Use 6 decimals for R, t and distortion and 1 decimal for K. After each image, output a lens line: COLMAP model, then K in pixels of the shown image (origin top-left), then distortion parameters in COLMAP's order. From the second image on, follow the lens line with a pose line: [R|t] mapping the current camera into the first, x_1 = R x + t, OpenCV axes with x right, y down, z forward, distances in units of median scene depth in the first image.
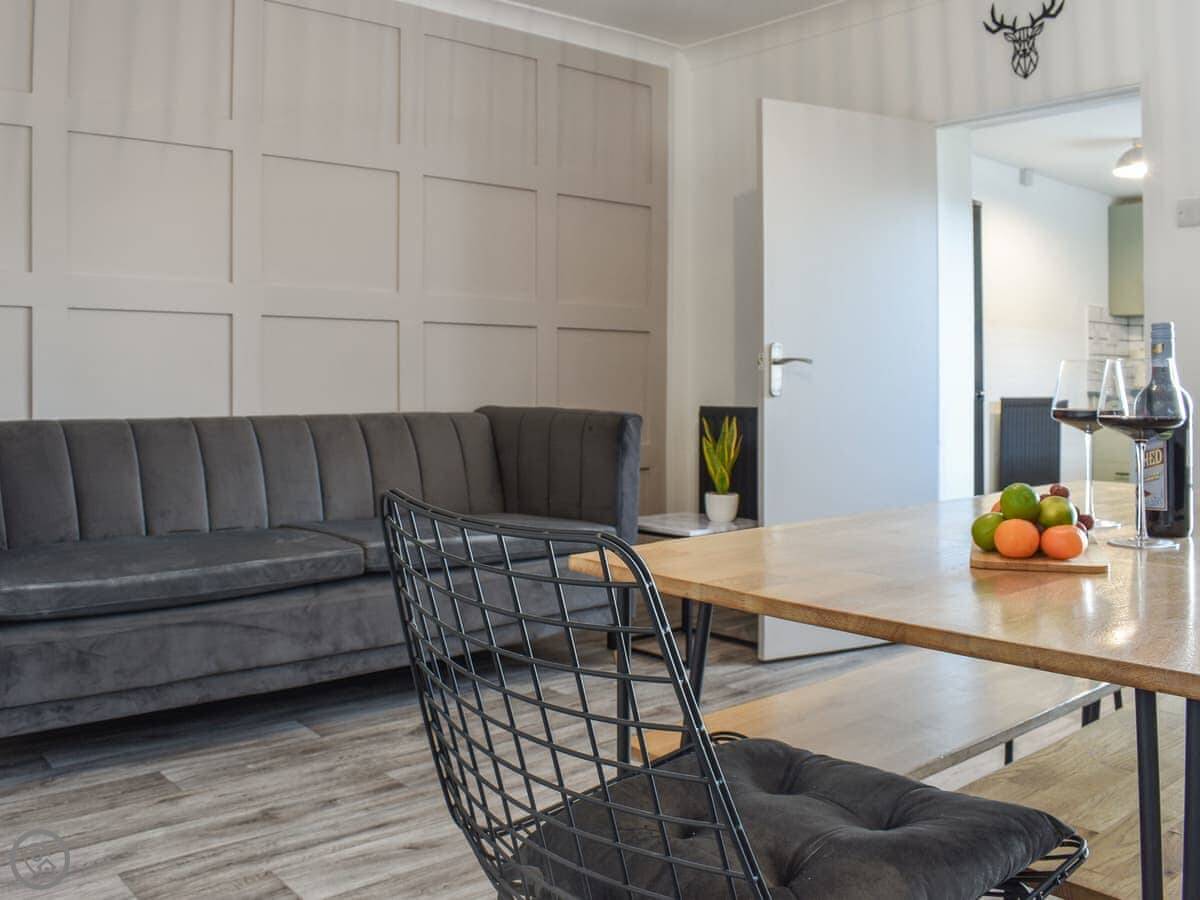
lens RADIAL K [[1031.9, 0, 600.2], [0, 1031.9, 418.2], [0, 0, 1]] dist [-0.217873, 0.110663]
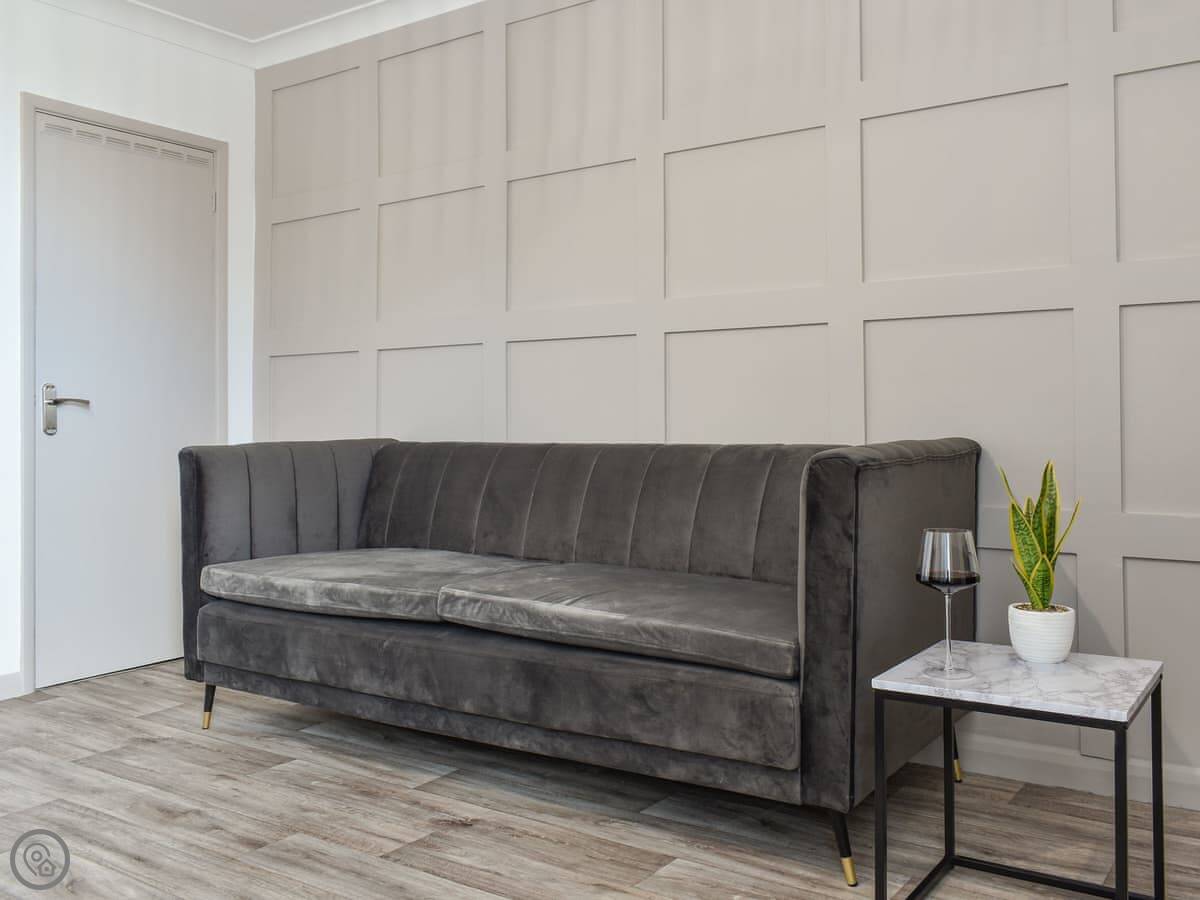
lens RADIAL K [[1061.5, 0, 694.6], [0, 1061.5, 450.0], [0, 0, 1]] dist [0.003994, 0.007370]
pose [[0.281896, 0.029076, -0.959004, 0.843286], [-0.029245, 0.999337, 0.021702, -0.029406], [0.958999, 0.021929, 0.282560, 1.101628]]
